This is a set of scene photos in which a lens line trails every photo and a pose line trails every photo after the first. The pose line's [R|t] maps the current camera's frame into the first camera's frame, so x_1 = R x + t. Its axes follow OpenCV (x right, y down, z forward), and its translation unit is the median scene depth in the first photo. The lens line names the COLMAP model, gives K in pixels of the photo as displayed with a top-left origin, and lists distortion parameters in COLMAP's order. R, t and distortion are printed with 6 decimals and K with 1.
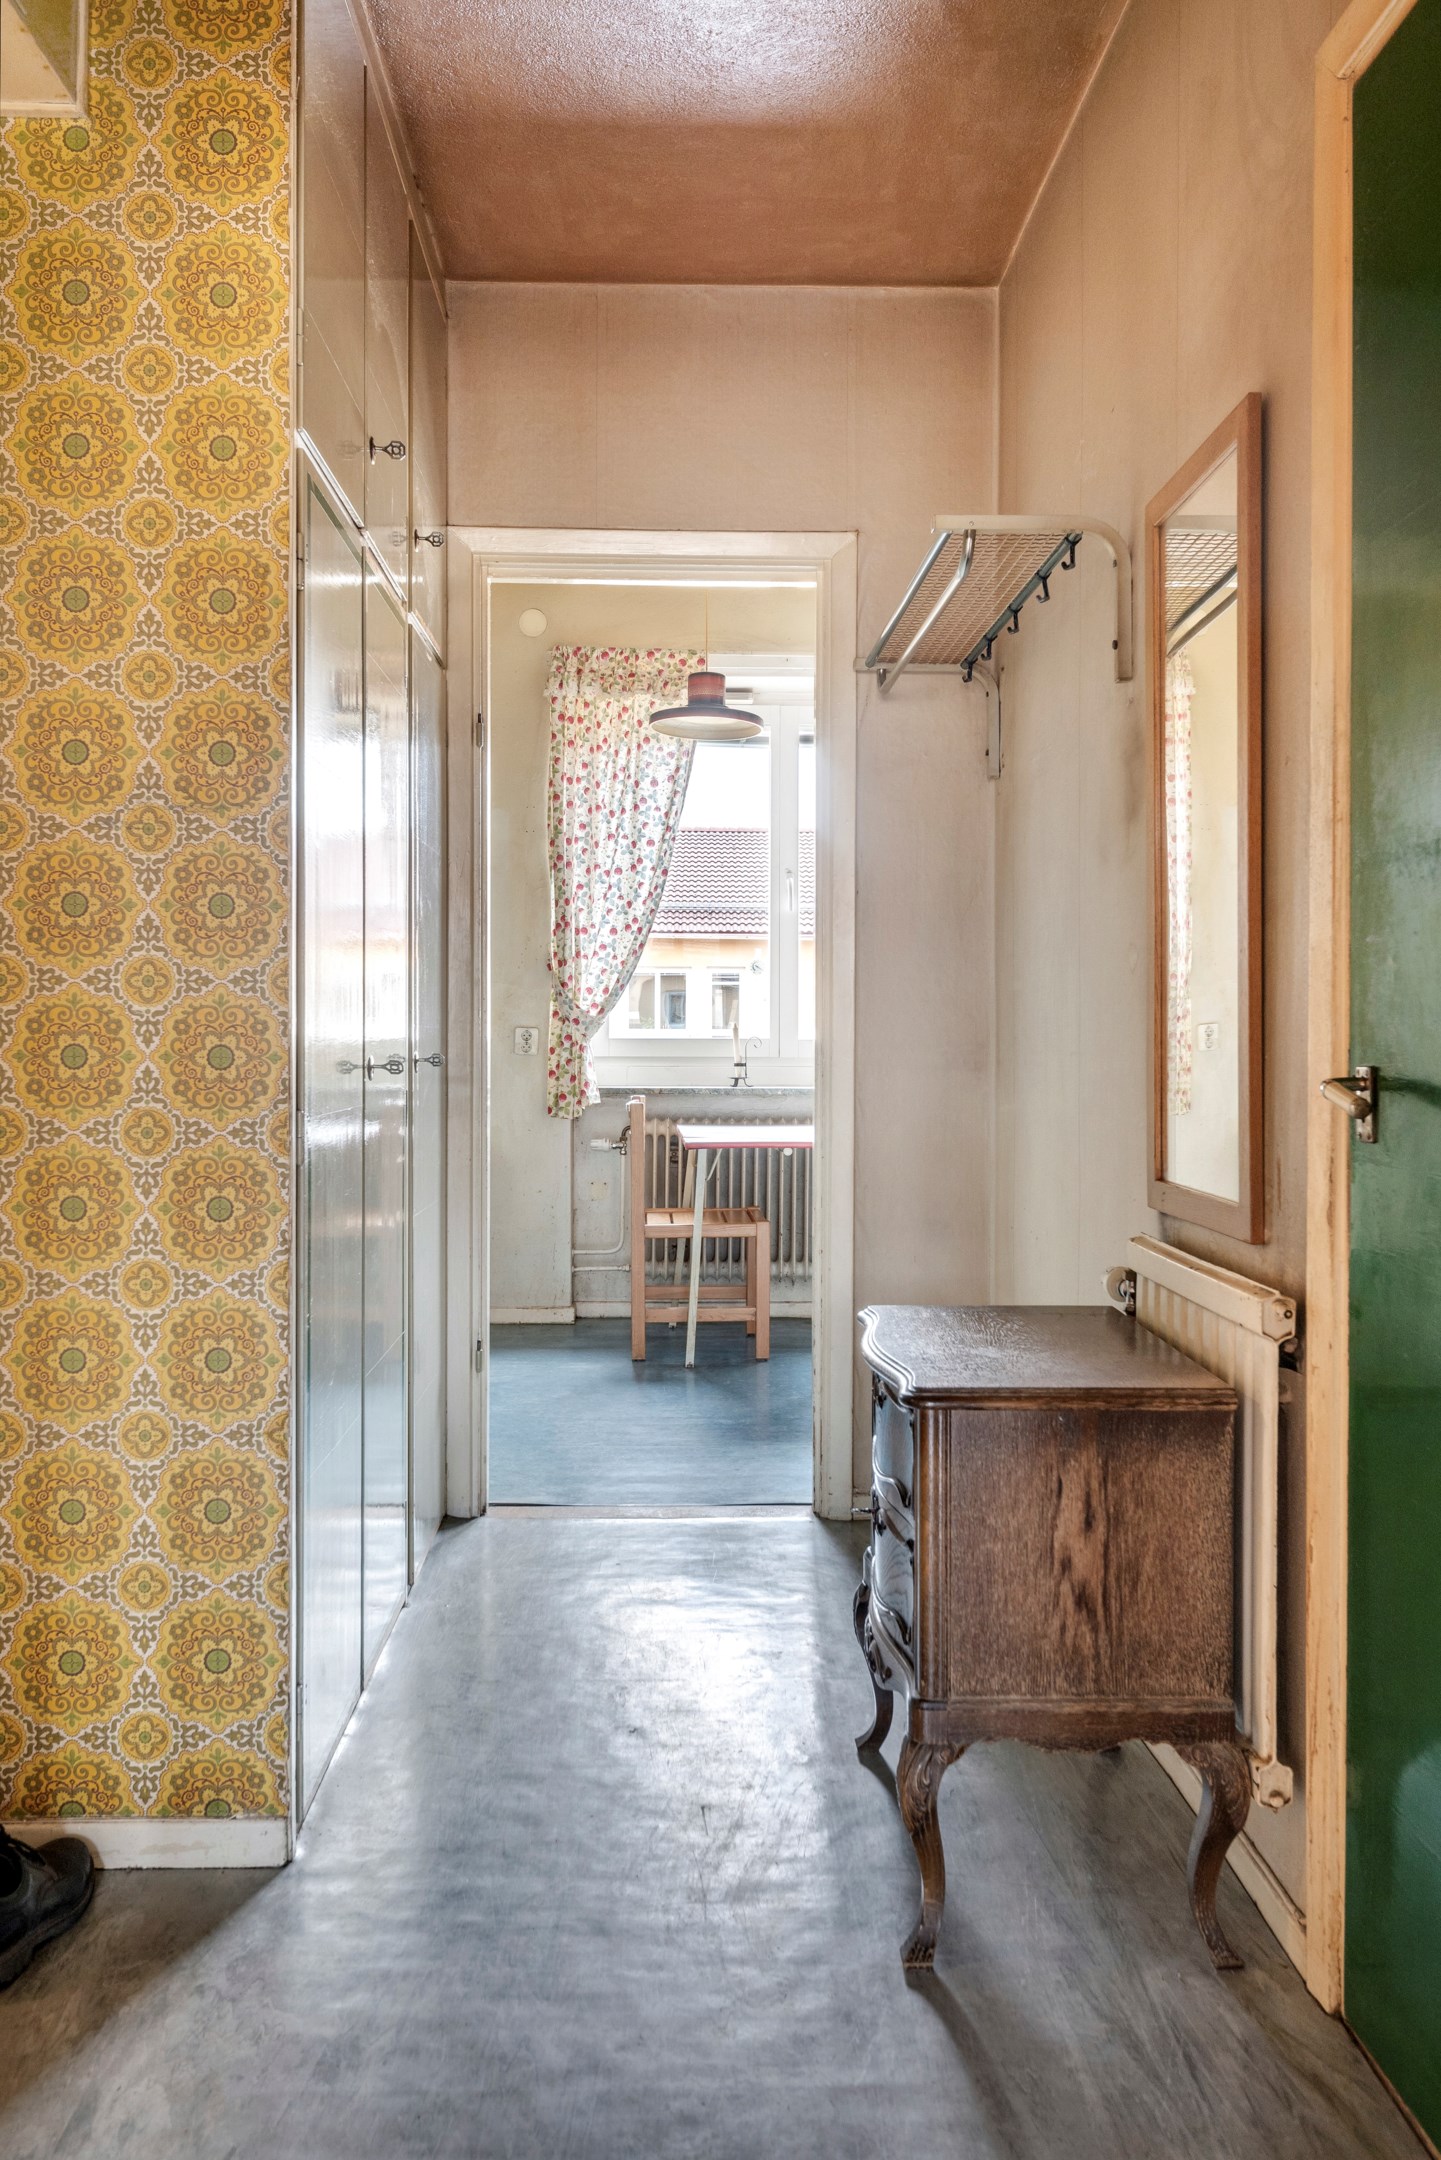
lens RADIAL K [[1651.7, 0, 716.0], [0, 1651.7, 1045.9], [0, 0, 1]] dist [0.002333, -0.000218]
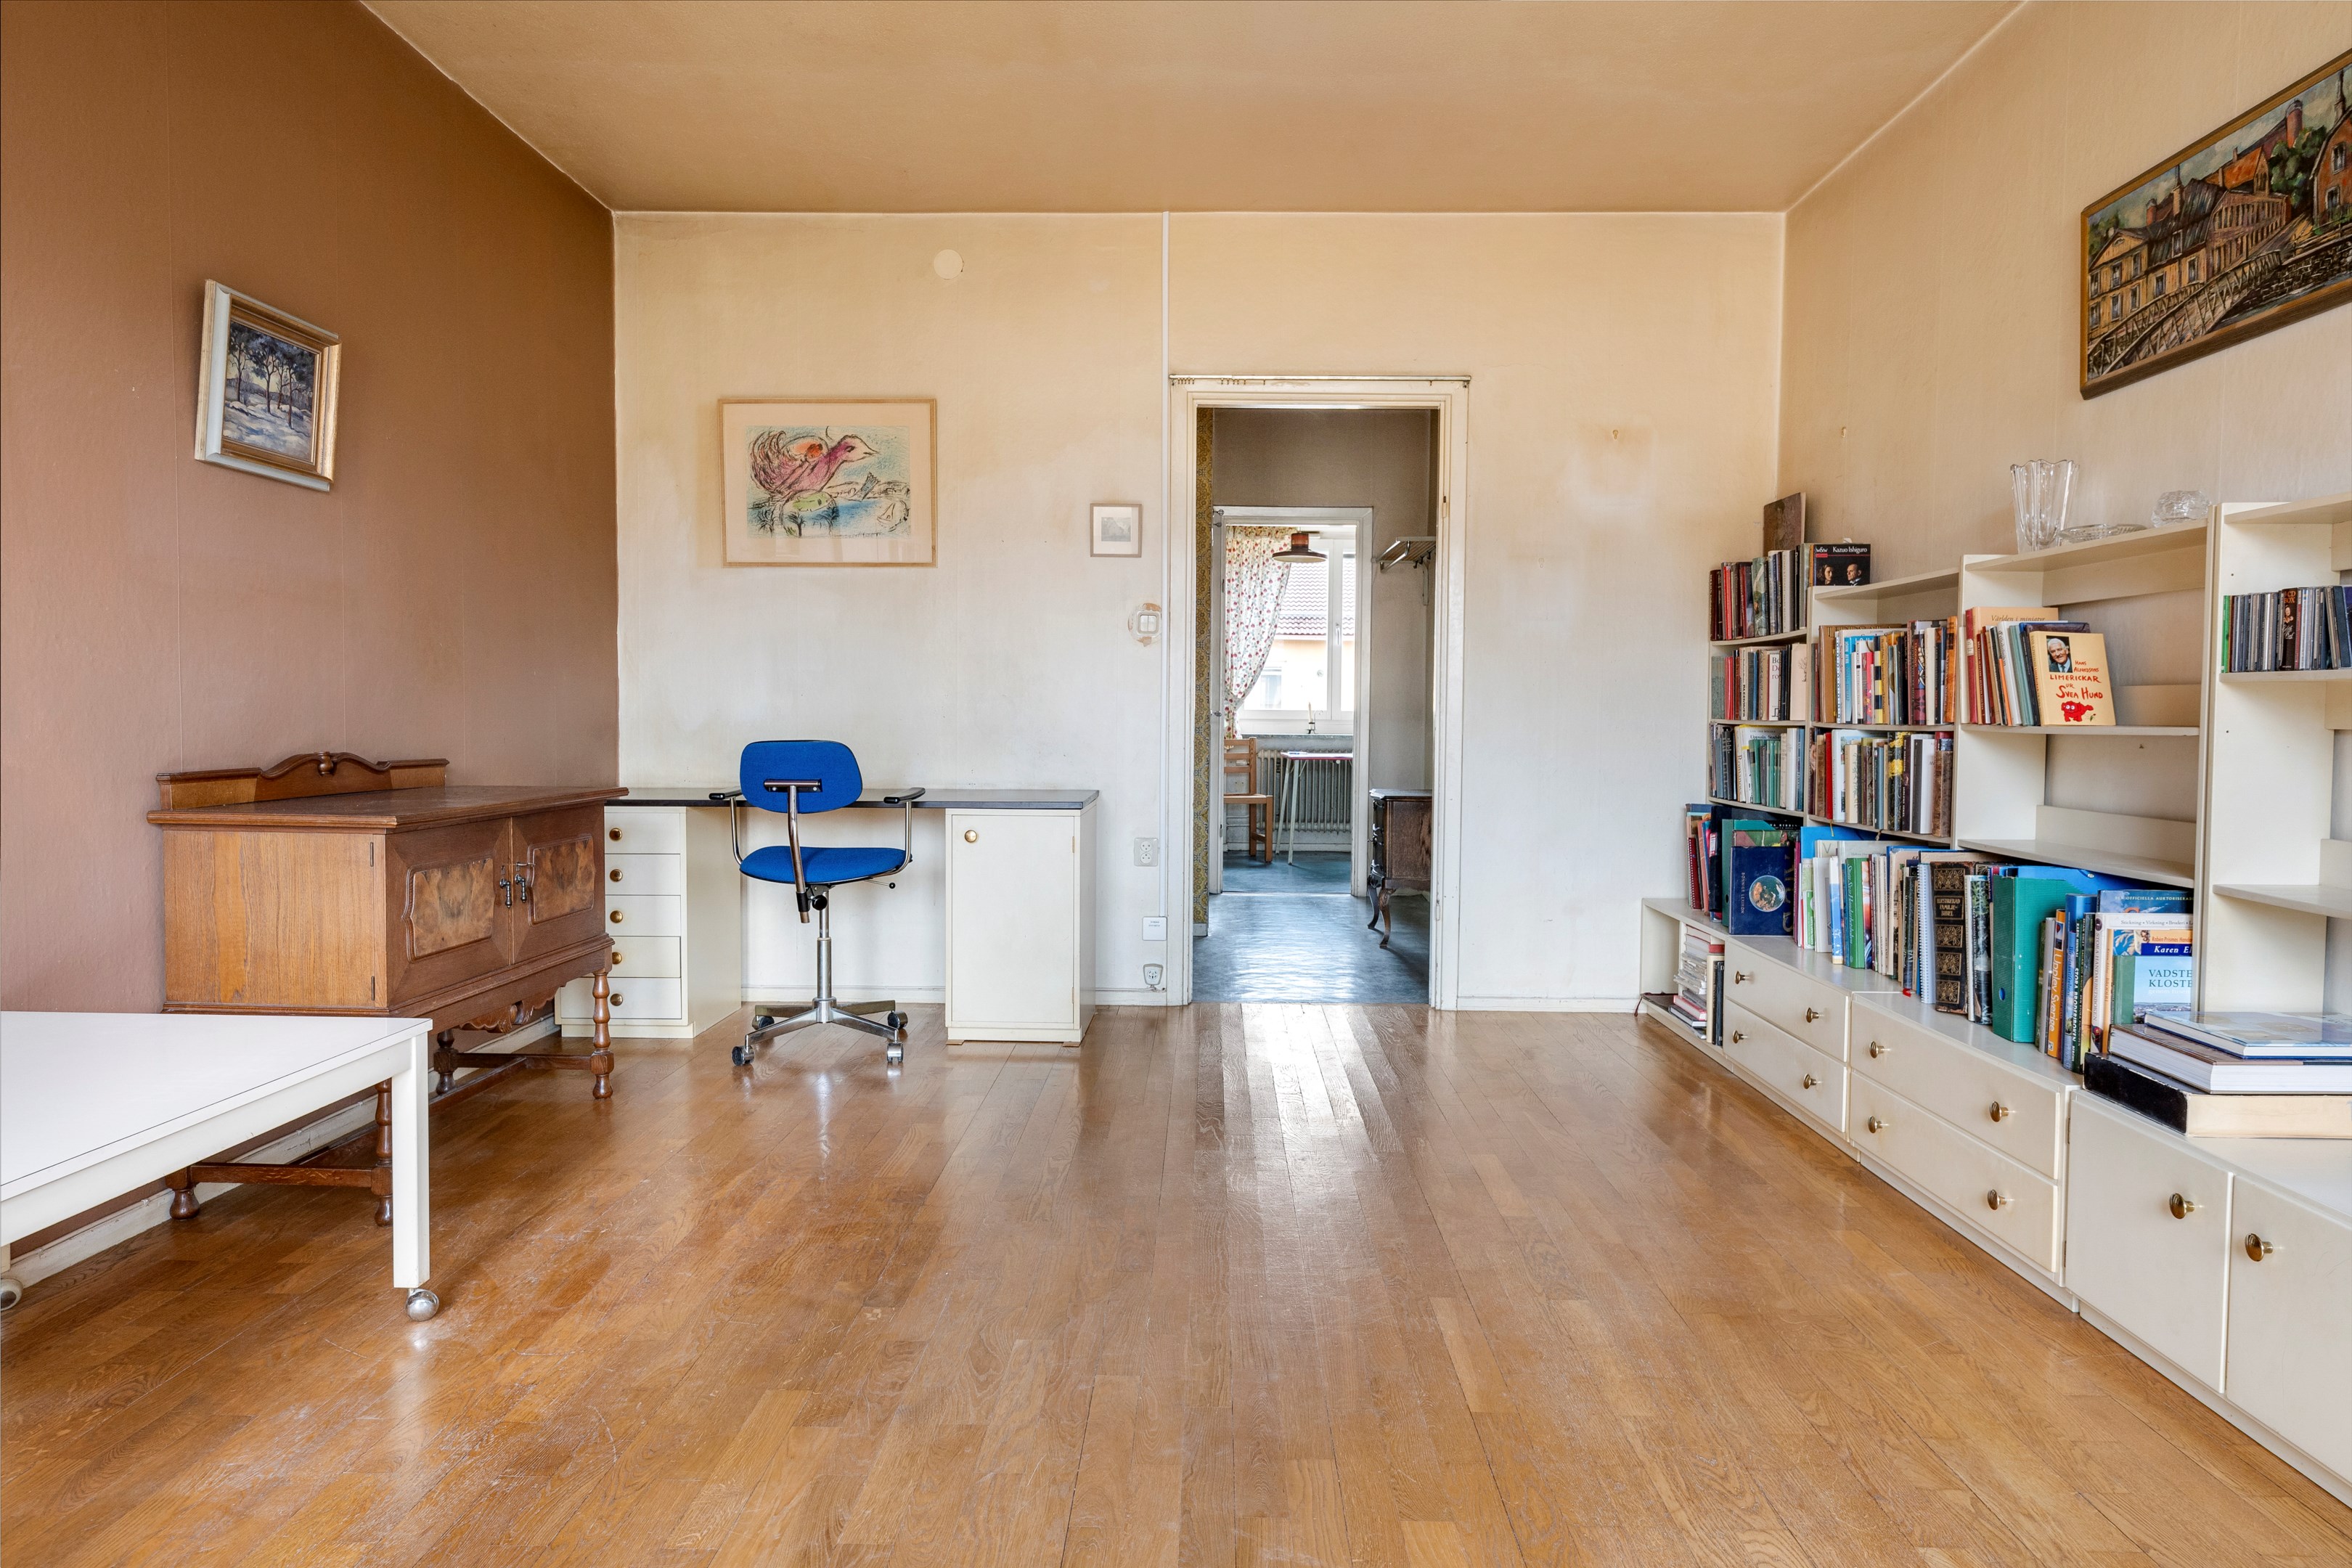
lens RADIAL K [[1439.1, 0, 1173.8], [0, 1439.1, 757.8], [0, 0, 1]] dist [-0.001075, -0.001105]
pose [[0.998574, 0.007016, -0.052923, -0.061031], [-0.005790, 0.999712, 0.023292, 0.014210], [0.053071, -0.022952, 0.998327, -0.753943]]
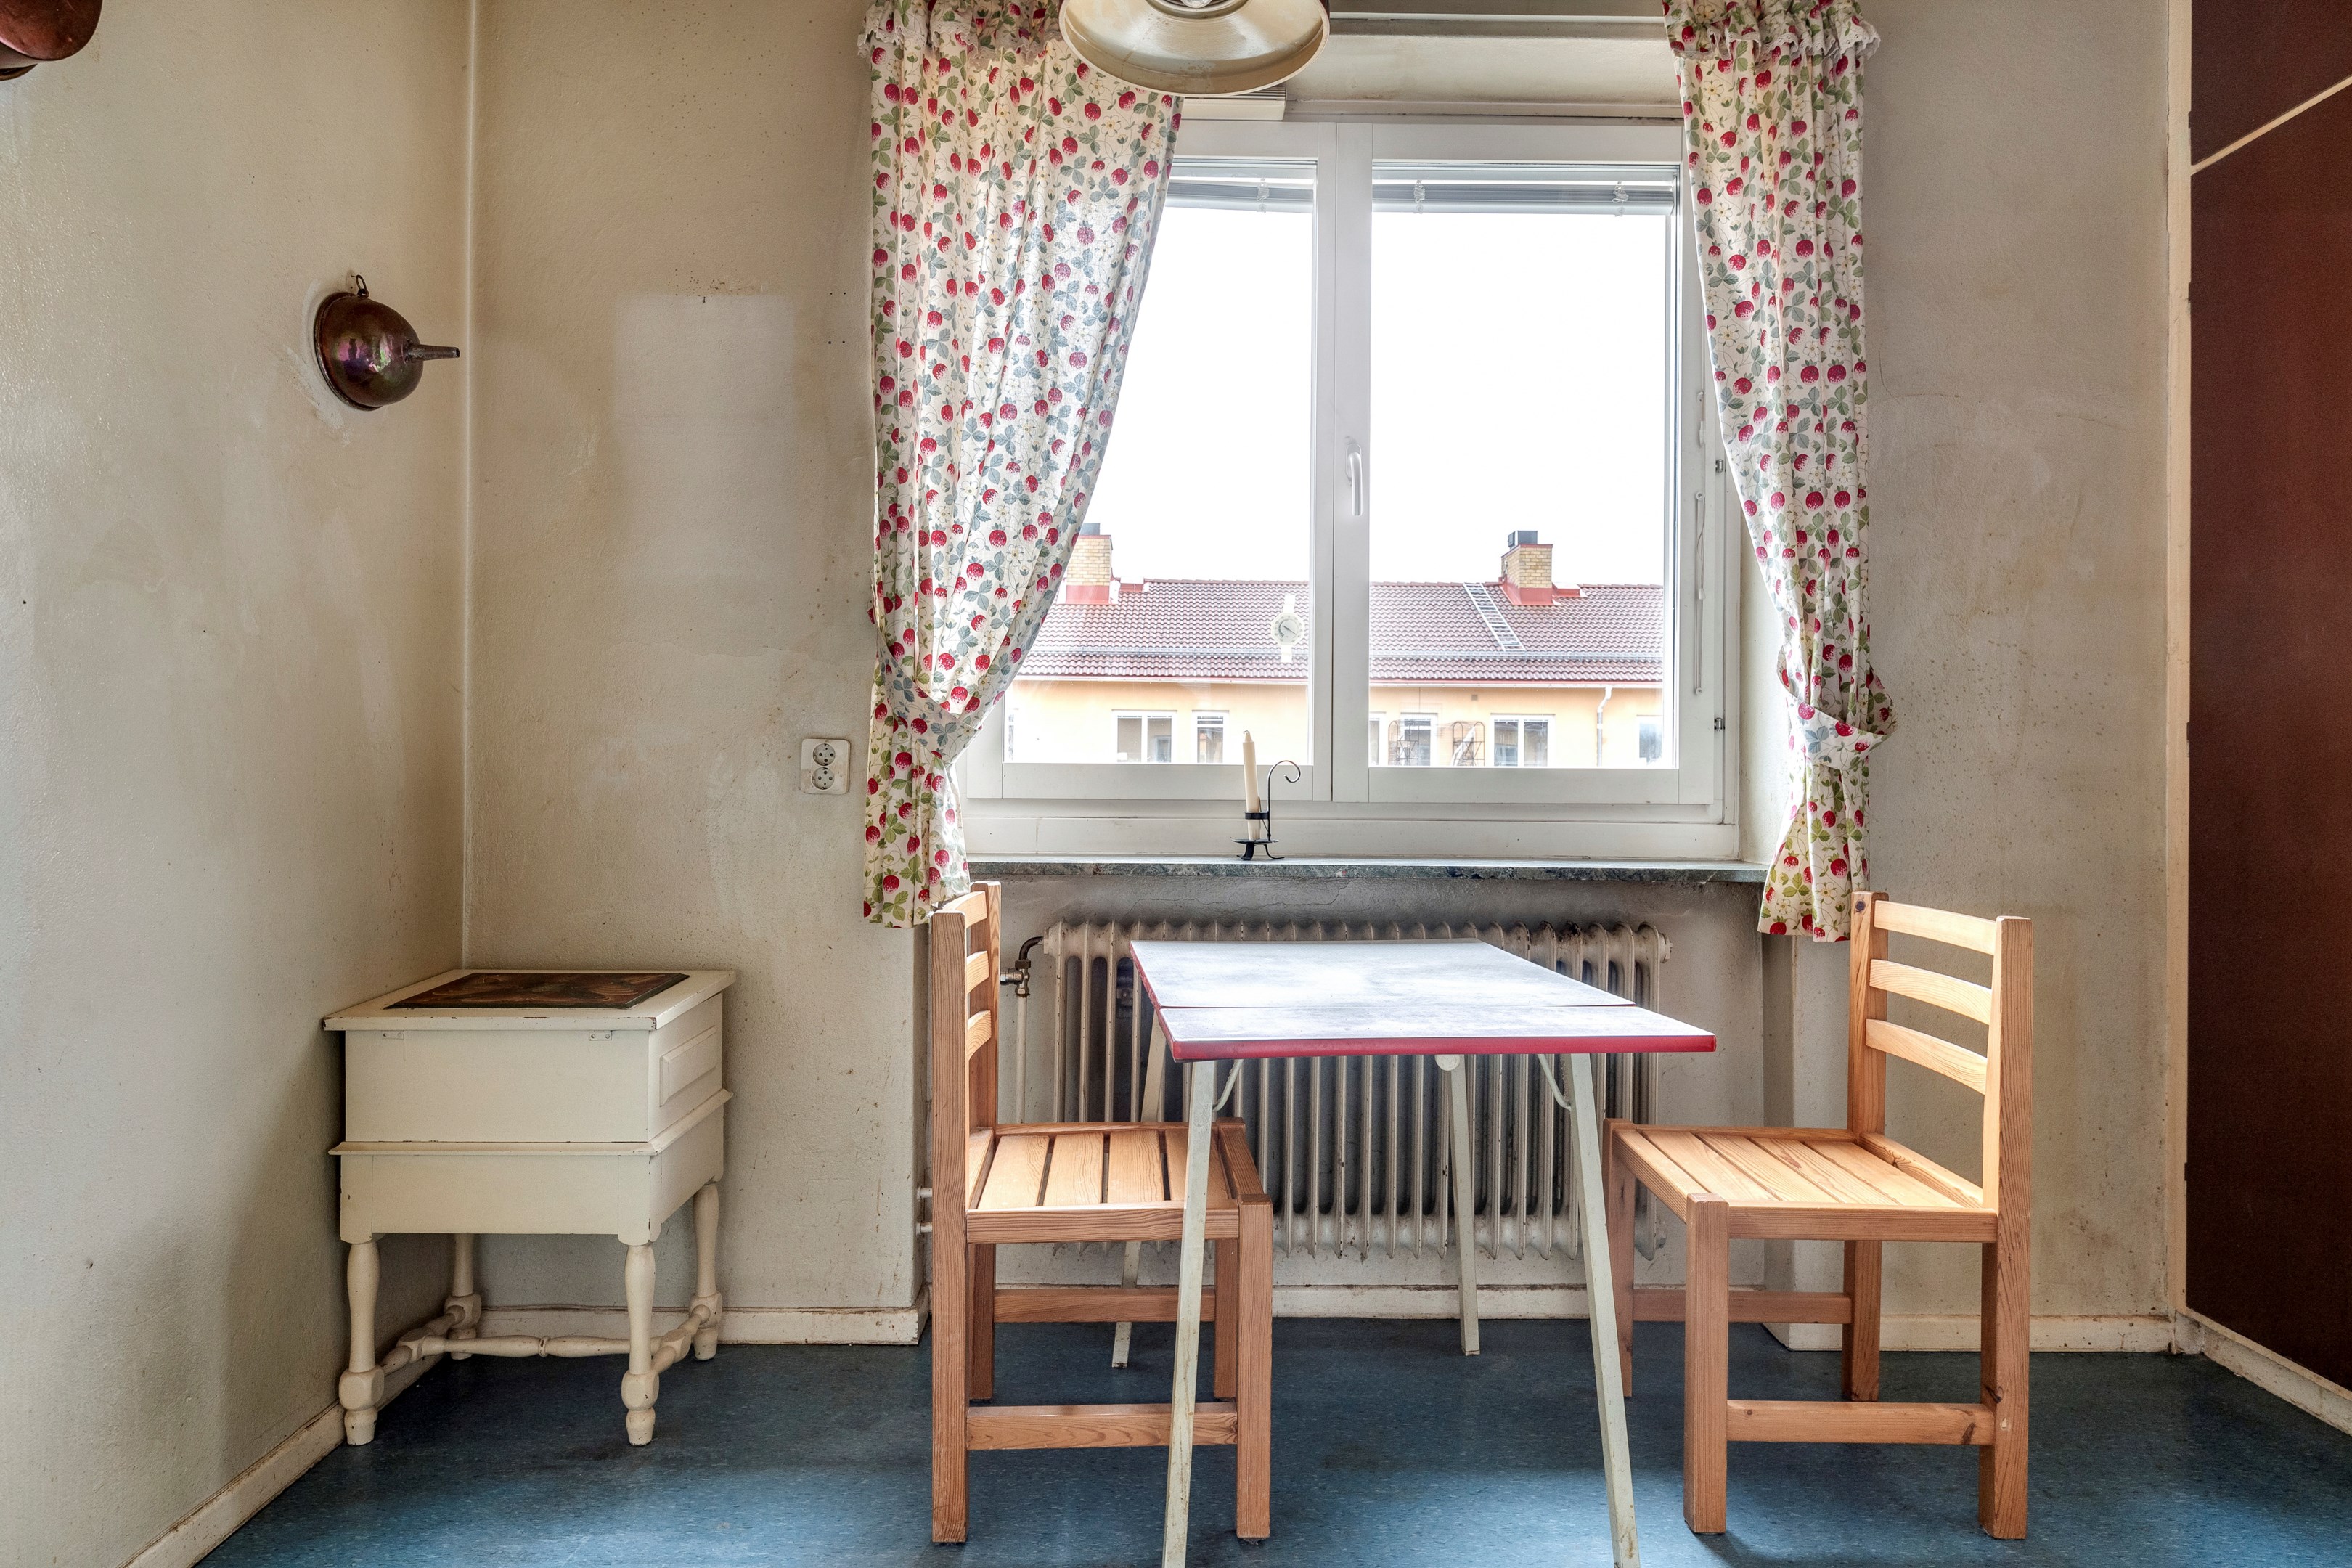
lens RADIAL K [[1439.1, 0, 1173.8], [0, 1439.1, 757.8], [0, 0, 1]] dist [-0.001075, -0.001105]
pose [[0.999835, 0.004482, -0.017623, -0.003363], [-0.004829, 0.999794, -0.019730, 0.002617], [0.017531, 0.019811, 0.999650, 0.582324]]
